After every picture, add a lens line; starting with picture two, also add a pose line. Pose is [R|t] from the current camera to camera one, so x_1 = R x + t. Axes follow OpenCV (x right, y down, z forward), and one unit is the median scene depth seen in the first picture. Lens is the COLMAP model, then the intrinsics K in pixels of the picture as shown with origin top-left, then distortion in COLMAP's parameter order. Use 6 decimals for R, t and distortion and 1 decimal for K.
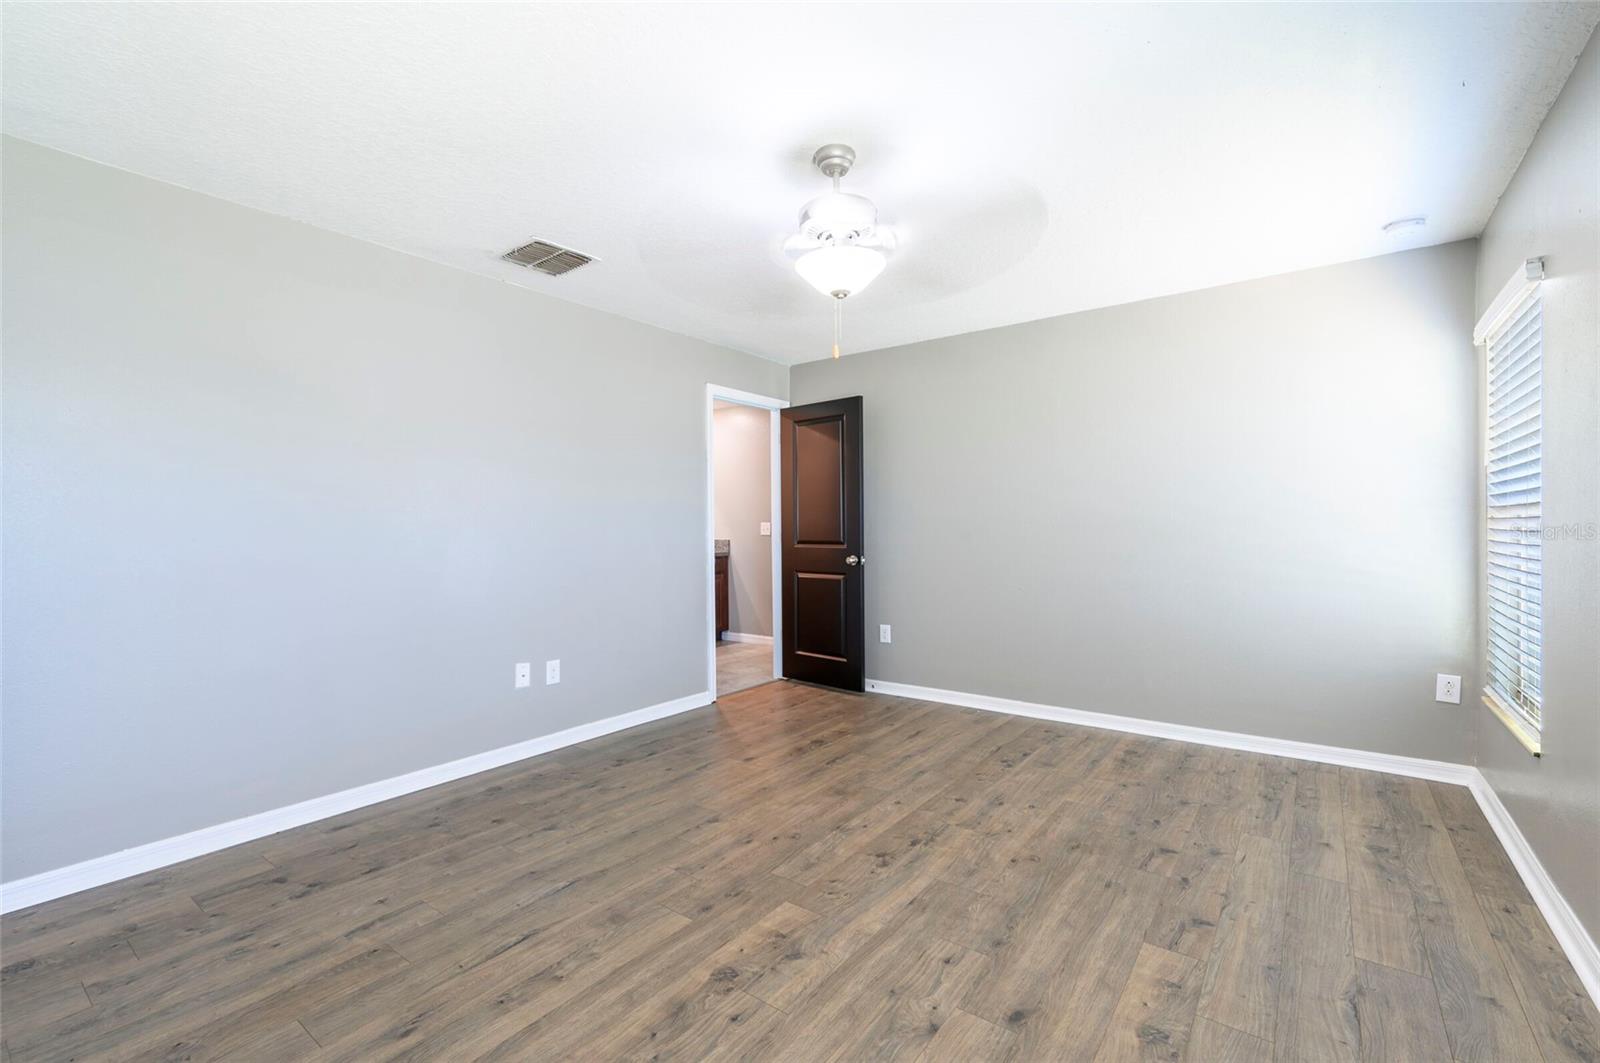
lens RADIAL K [[693.2, 0, 800.7], [0, 693.2, 531.2], [0, 0, 1]] dist [-0.001752, -0.000576]
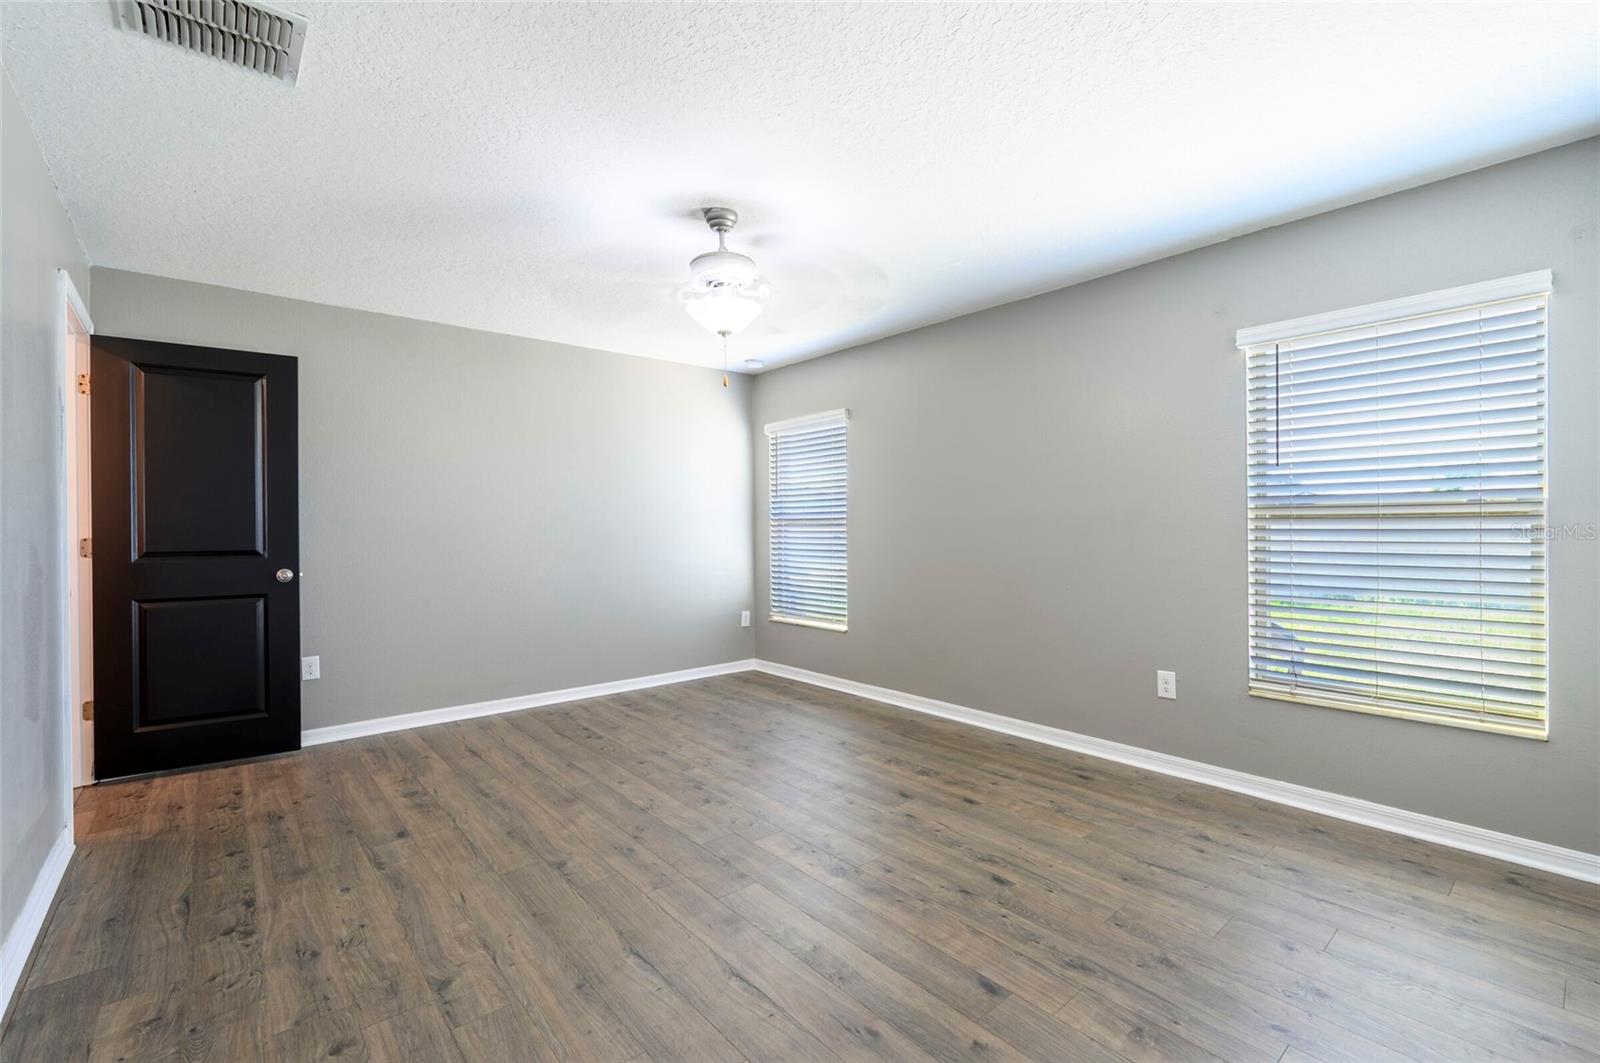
lens RADIAL K [[693.2, 0, 800.7], [0, 693.2, 531.2], [0, 0, 1]] dist [-0.001752, -0.000576]
pose [[0.221094, 0.000151, 0.975252, -0.768254], [0.011353, 0.999932, -0.002728, 0.003279], [-0.975186, 0.011675, 0.221077, 0.429339]]
